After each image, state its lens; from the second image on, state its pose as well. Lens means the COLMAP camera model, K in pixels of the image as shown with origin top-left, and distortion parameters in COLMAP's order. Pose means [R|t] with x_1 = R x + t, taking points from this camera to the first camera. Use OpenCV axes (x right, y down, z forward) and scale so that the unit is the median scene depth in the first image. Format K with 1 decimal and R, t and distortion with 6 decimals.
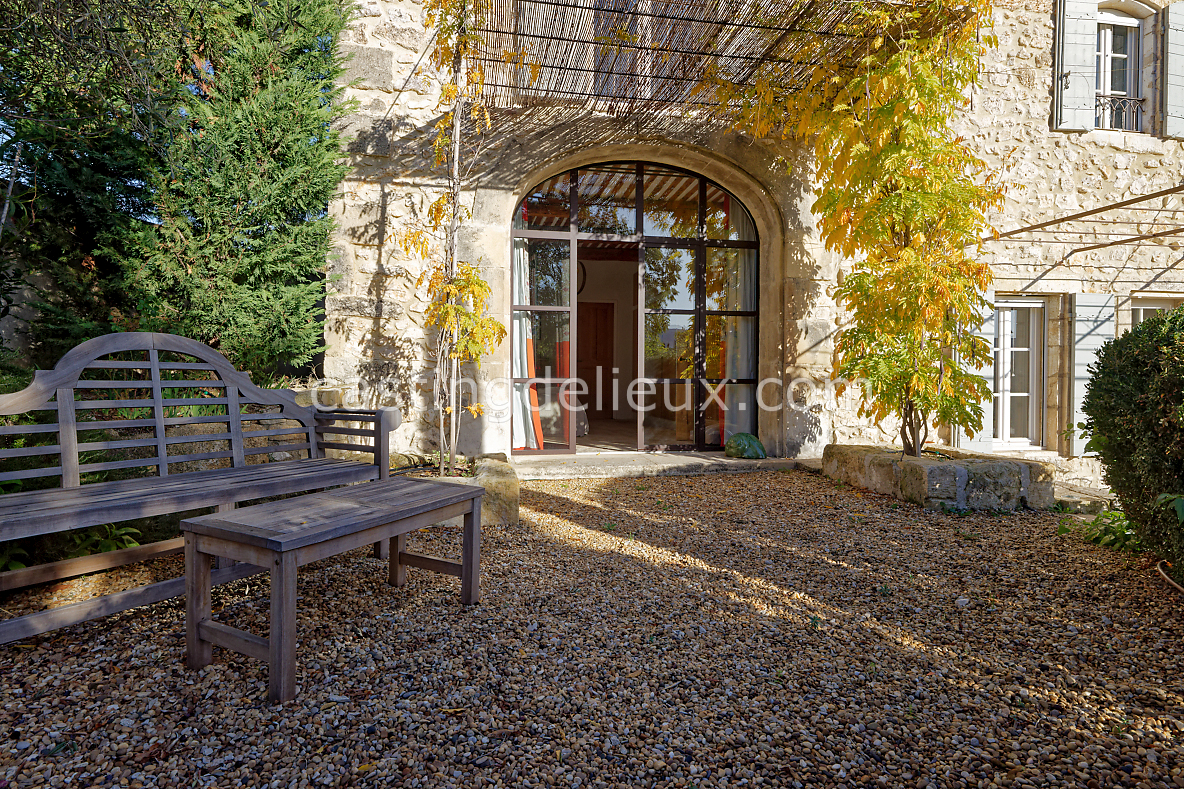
lens RADIAL K [[636.8, 0, 585.9], [0, 636.8, 396.6], [0, 0, 1]] dist [0.005534, 0.000613]
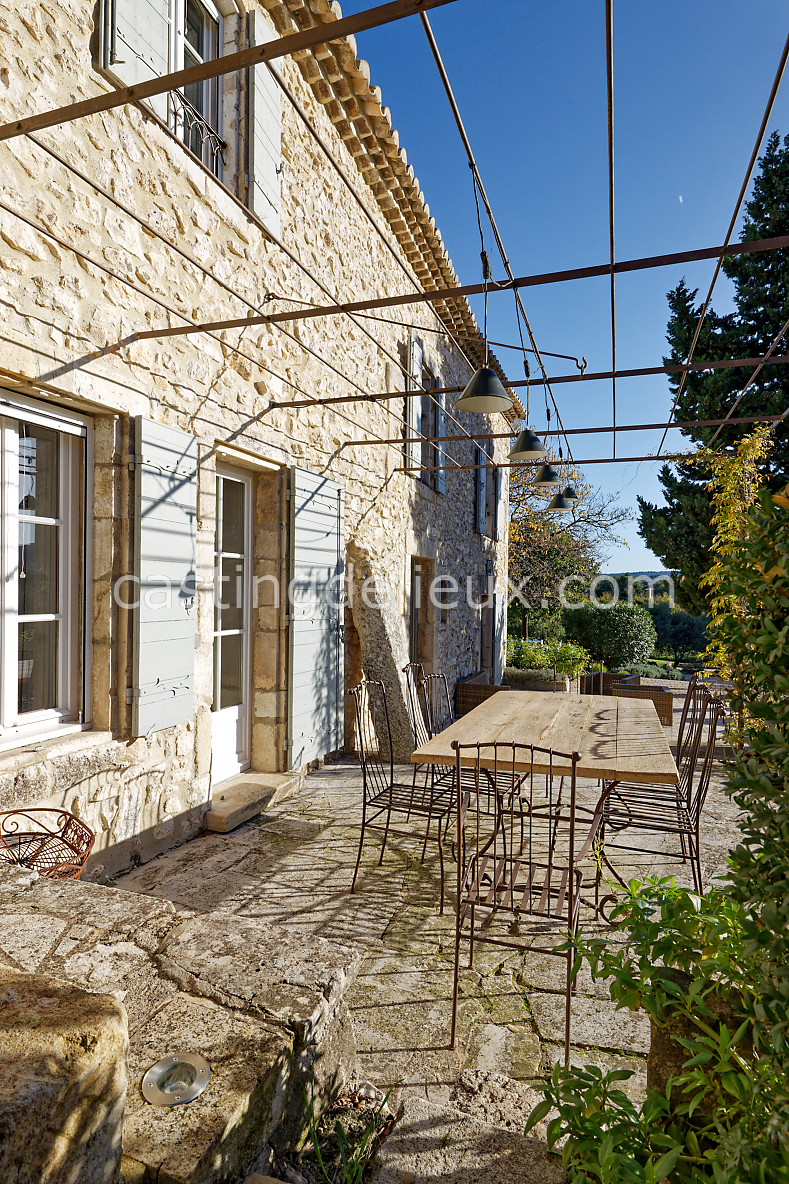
lens RADIAL K [[636.8, 0, 389.8], [0, 636.8, 593.4], [0, 0, 1]] dist [0.005534, 0.000613]
pose [[0.486262, -0.002729, 0.873809, 0.412289], [0.001280, 0.999996, 0.002411, -0.022279], [-0.873812, -0.000054, 0.486264, 0.571090]]
